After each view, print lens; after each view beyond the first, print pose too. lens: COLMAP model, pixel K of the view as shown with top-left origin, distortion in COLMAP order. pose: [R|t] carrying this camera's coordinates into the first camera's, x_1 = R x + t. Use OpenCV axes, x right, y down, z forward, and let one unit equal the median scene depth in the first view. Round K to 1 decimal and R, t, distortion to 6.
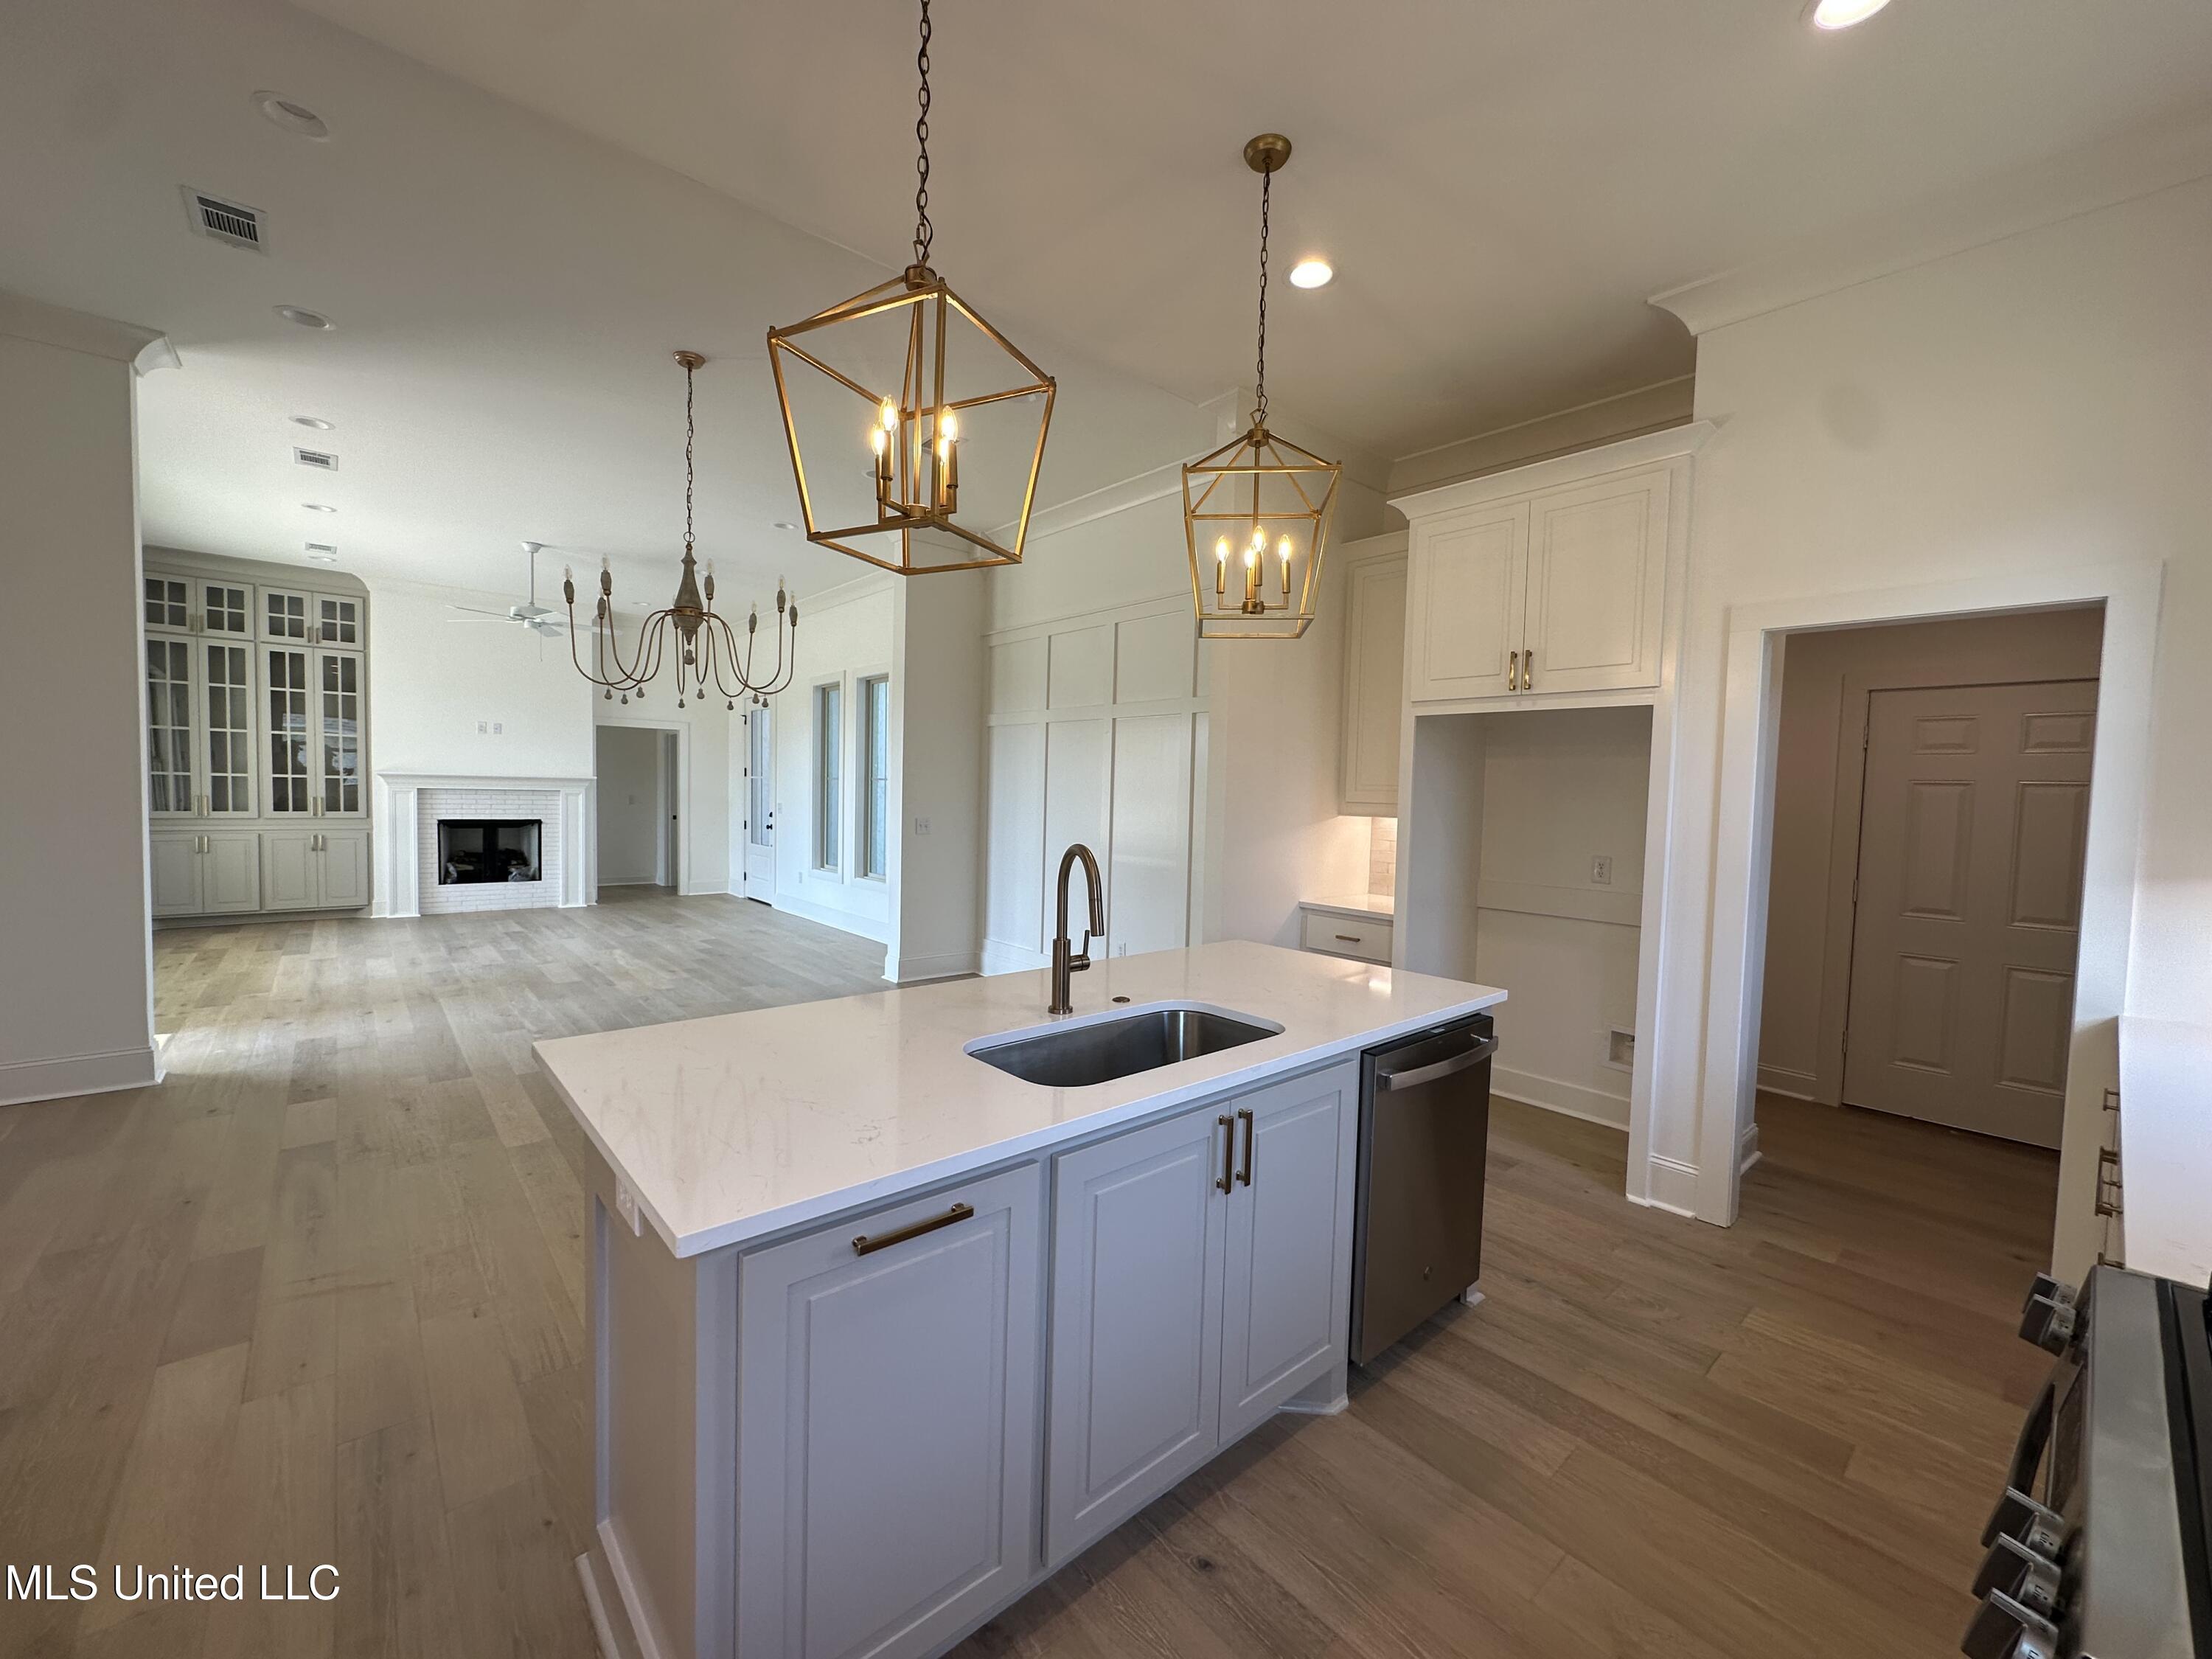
lens RADIAL K [[883.1, 0, 1108.4], [0, 883.1, 830.9], [0, 0, 1]] dist [-0.004502, 0.000301]
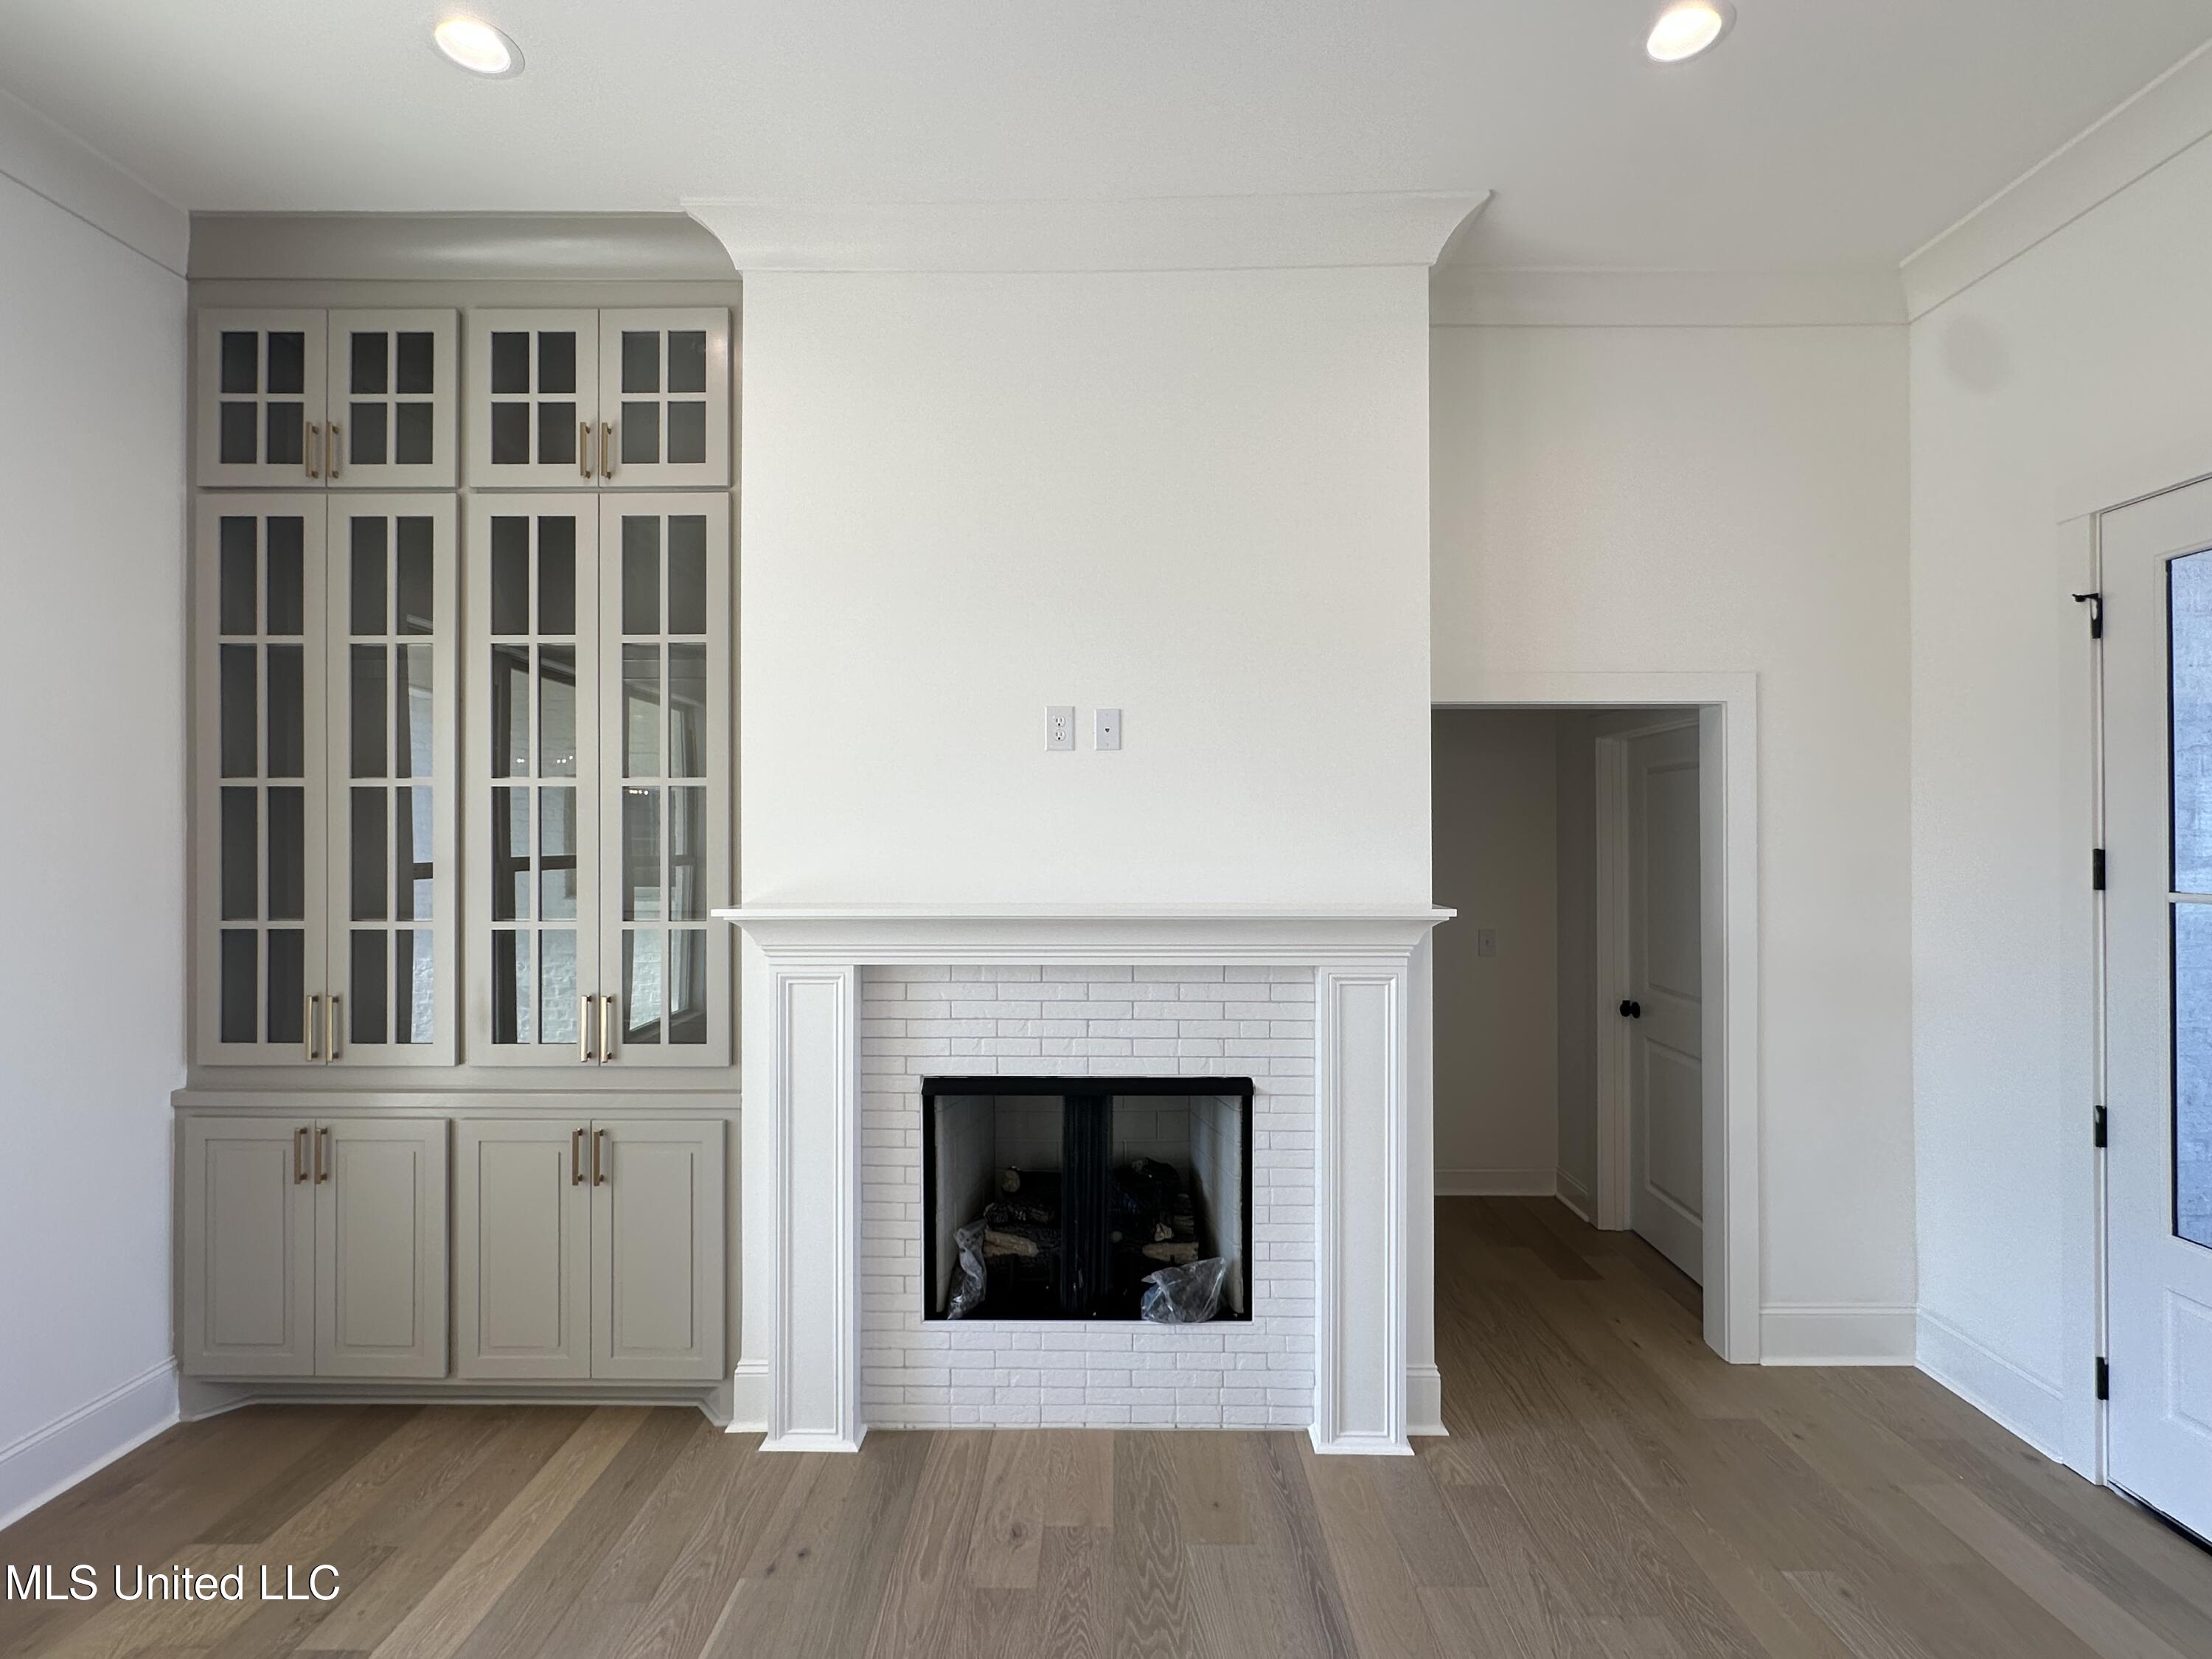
lens RADIAL K [[1025.2, 0, 1108.7], [0, 1025.2, 832.5], [0, 0, 1]] dist [-0.002553, 0.000270]
pose [[0.746541, -0.028165, -0.664743, -0.548505], [-0.011920, 0.998377, -0.055688, -0.076297], [0.665233, 0.049497, 0.744993, 0.863286]]
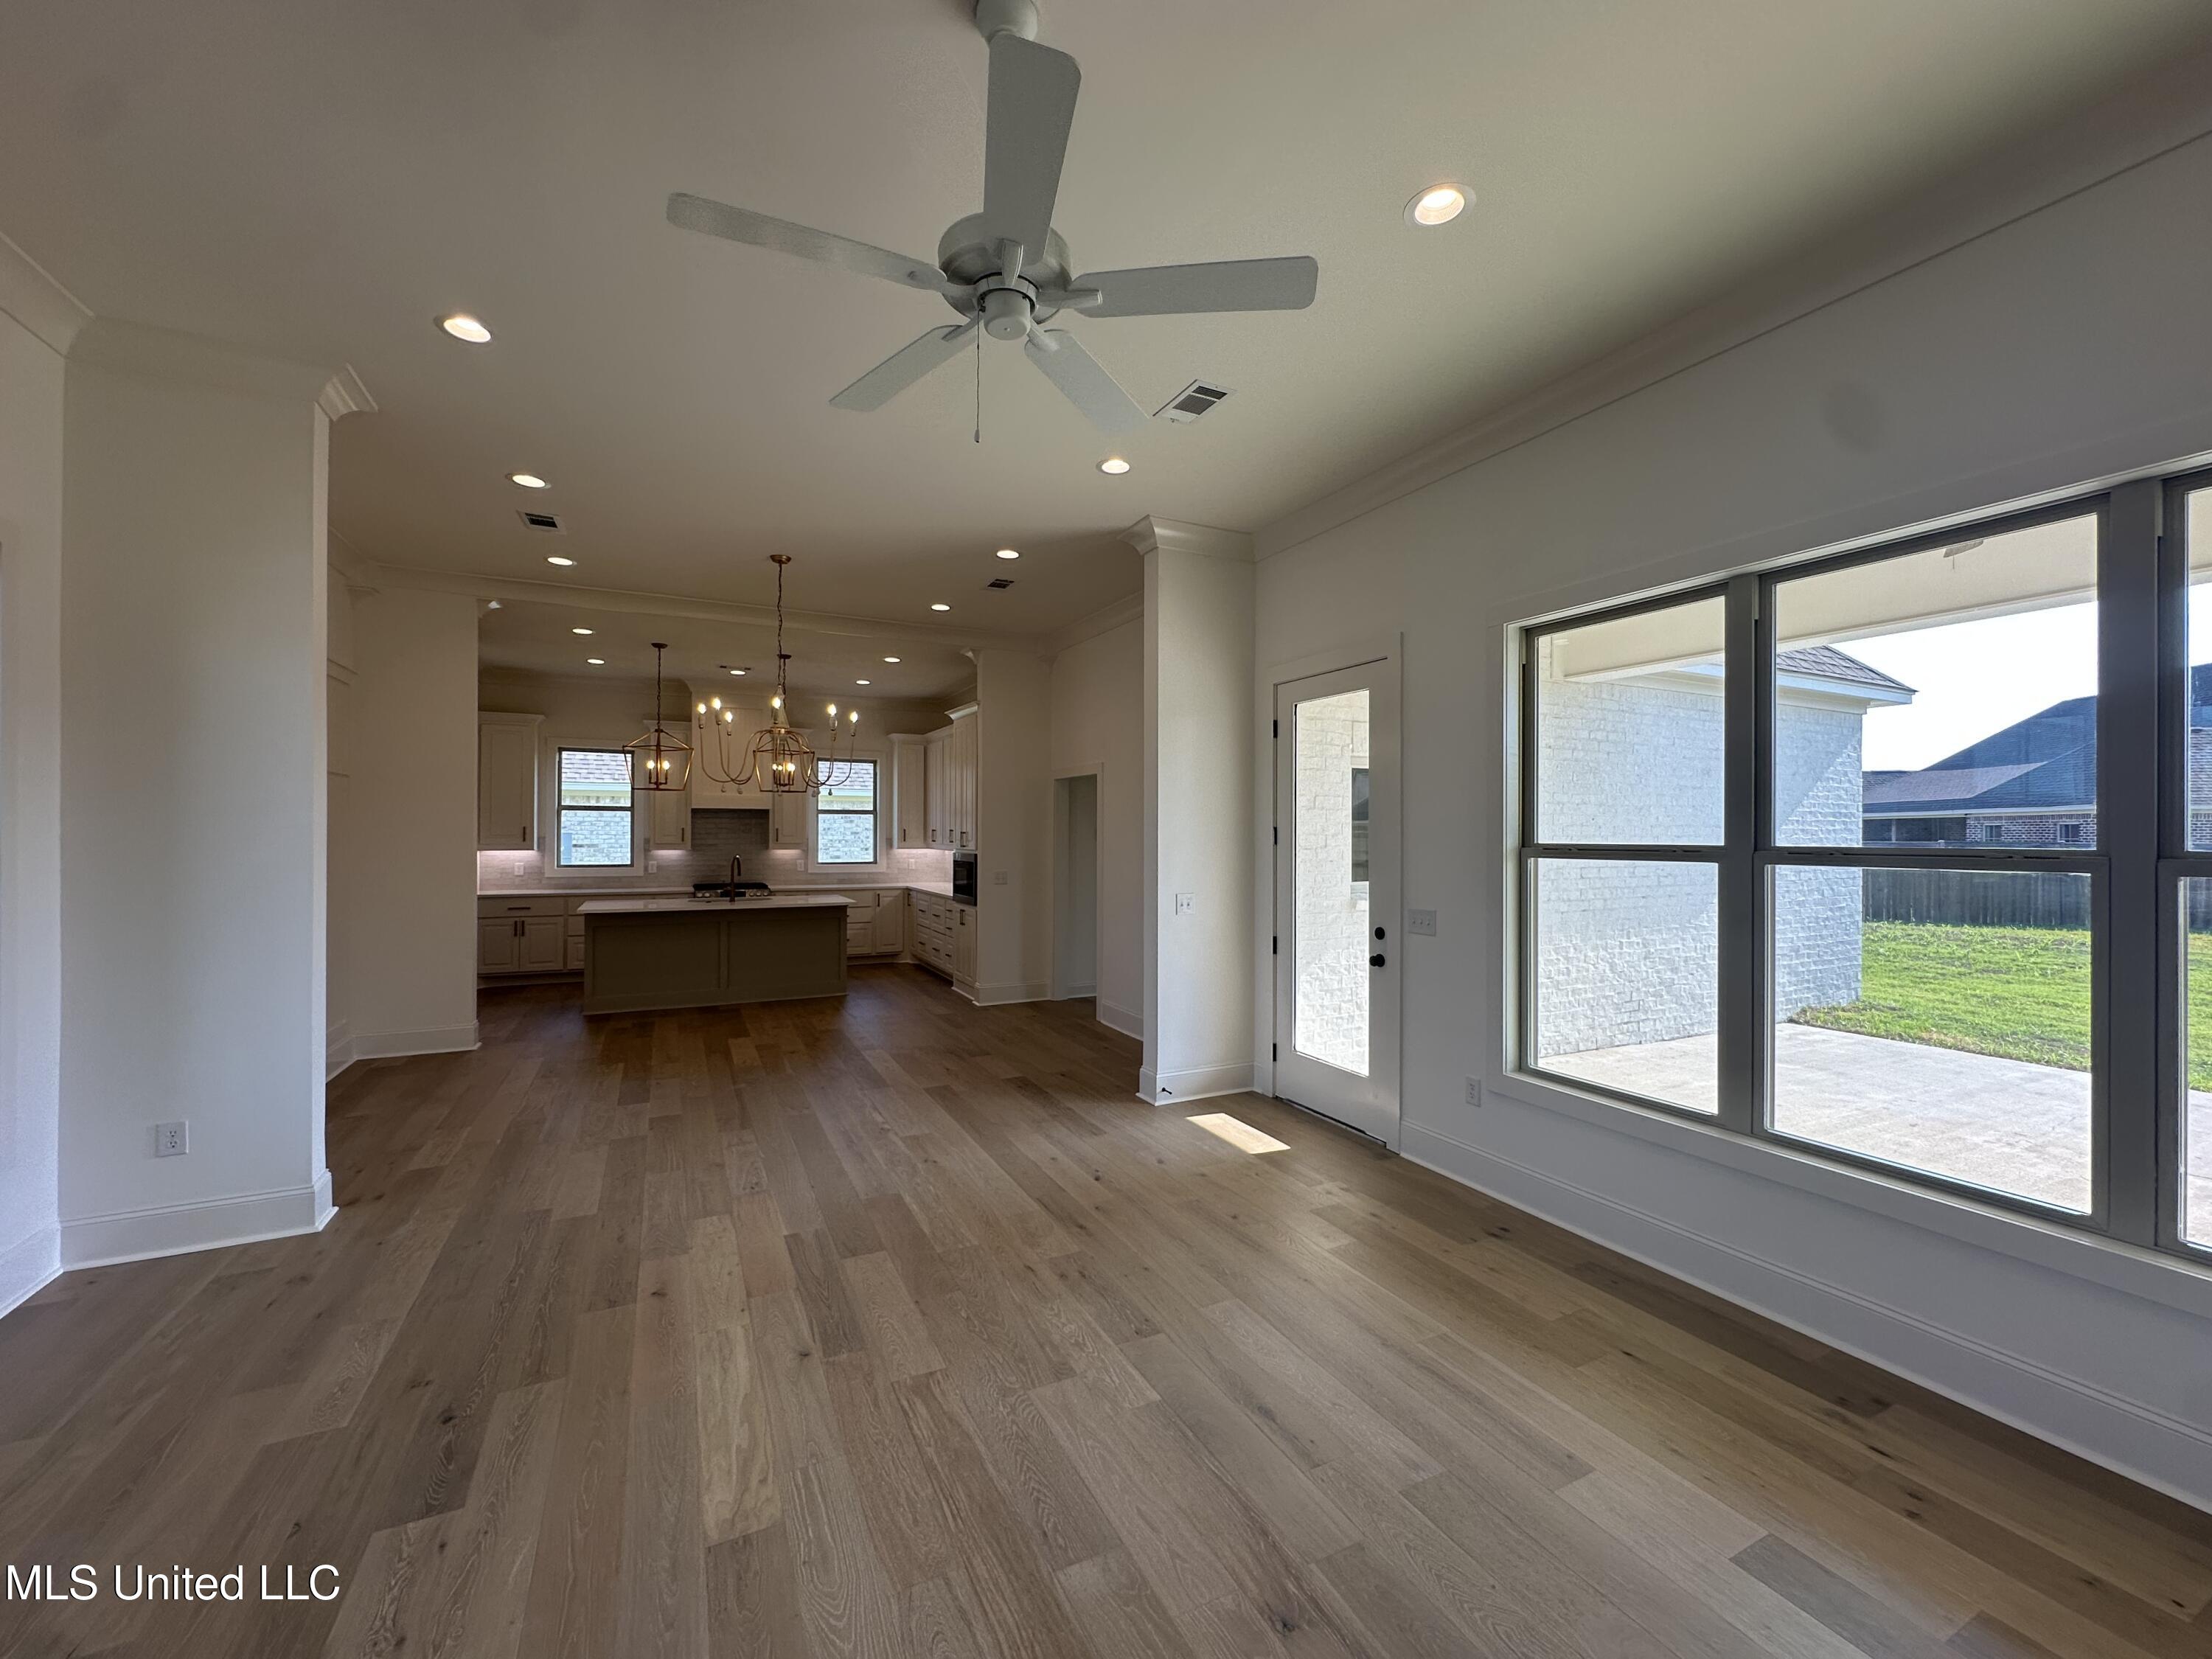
lens RADIAL K [[883.1, 0, 1108.4], [0, 883.1, 830.9], [0, 0, 1]] dist [-0.004502, 0.000301]
pose [[-0.967367, -0.029812, 0.251619, -0.651898], [-0.017567, 0.998556, 0.050773, -0.080412], [-0.252769, 0.044696, -0.966494, 1.082914]]
